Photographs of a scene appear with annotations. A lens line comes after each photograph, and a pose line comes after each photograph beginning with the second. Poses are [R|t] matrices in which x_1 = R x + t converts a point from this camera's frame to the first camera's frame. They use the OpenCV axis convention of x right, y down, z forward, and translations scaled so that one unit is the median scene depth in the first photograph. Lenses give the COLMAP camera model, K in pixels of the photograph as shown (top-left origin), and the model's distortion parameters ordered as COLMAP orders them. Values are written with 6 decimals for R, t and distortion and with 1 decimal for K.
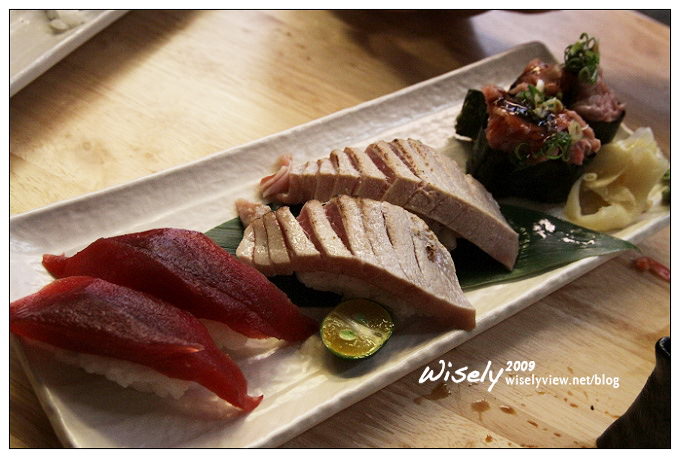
lens RADIAL K [[933.0, 0, 340.0], [0, 933.0, 229.0], [0, 0, 1]] dist [0.001218, -0.000074]
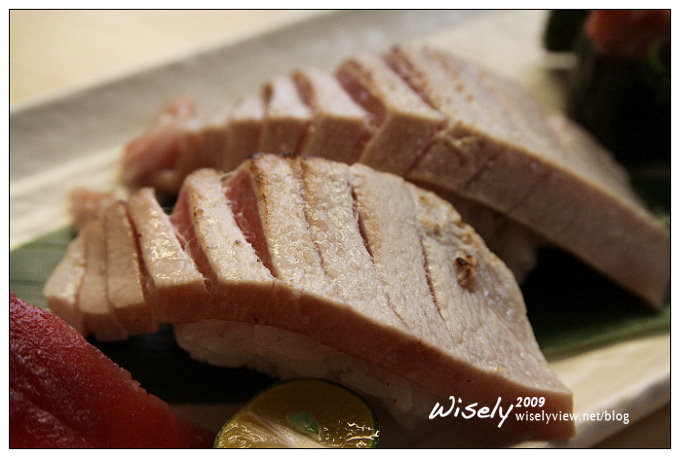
lens RADIAL K [[1425.0, 0, 340.0], [0, 1425.0, 229.0], [0, 0, 1]] dist [-0.294322, 0.027445]
pose [[0.993388, -0.050991, -0.102862, 0.108503], [0.042932, 0.995942, -0.079101, 0.056349], [0.106478, 0.074162, 0.991545, 0.318193]]
